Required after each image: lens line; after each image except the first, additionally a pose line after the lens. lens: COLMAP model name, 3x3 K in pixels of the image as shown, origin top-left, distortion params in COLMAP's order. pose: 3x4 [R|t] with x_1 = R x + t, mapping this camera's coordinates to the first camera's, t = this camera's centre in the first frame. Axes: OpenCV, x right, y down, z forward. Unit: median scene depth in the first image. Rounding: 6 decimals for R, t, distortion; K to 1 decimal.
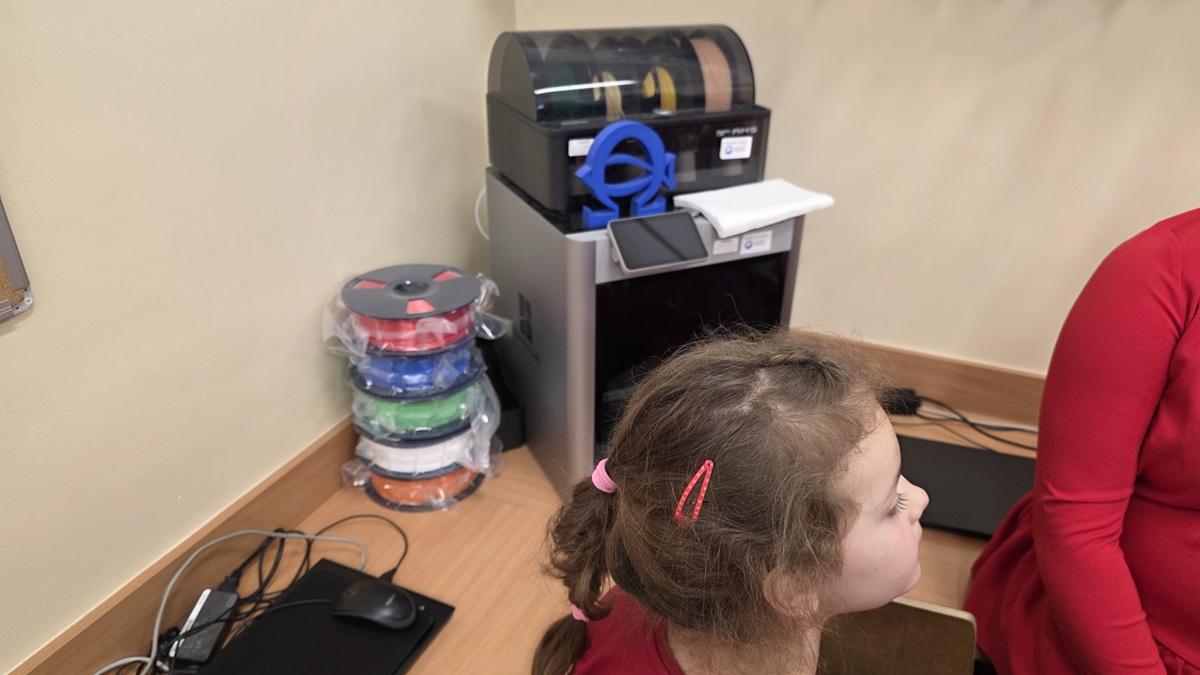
lens RADIAL K [[795.7, 0, 613.8], [0, 795.7, 340.1], [0, 0, 1]] dist [0.089070, -0.100490]
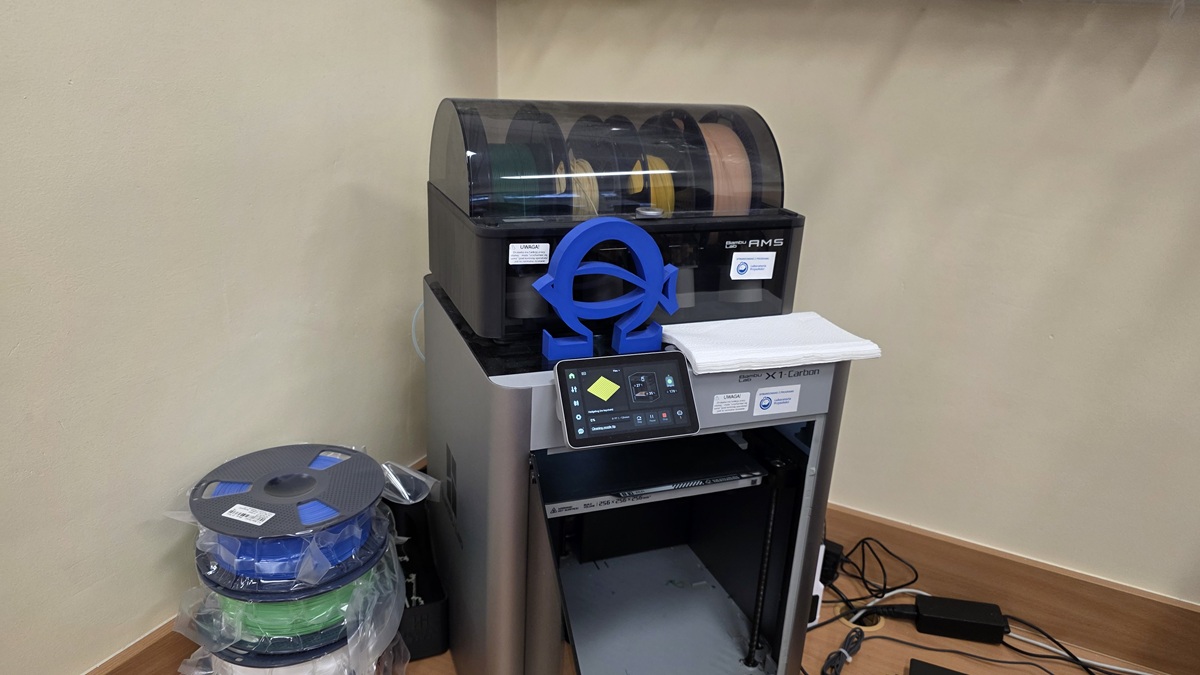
lens RADIAL K [[897.2, 0, 601.7], [0, 897.2, 332.0], [0, 0, 1]] dist [0.009399, 0.002388]
pose [[0.997091, 0.056354, -0.051314, 0.061718], [-0.063222, 0.987569, -0.143914, -0.056226], [0.042566, 0.146740, 0.988259, 0.205714]]
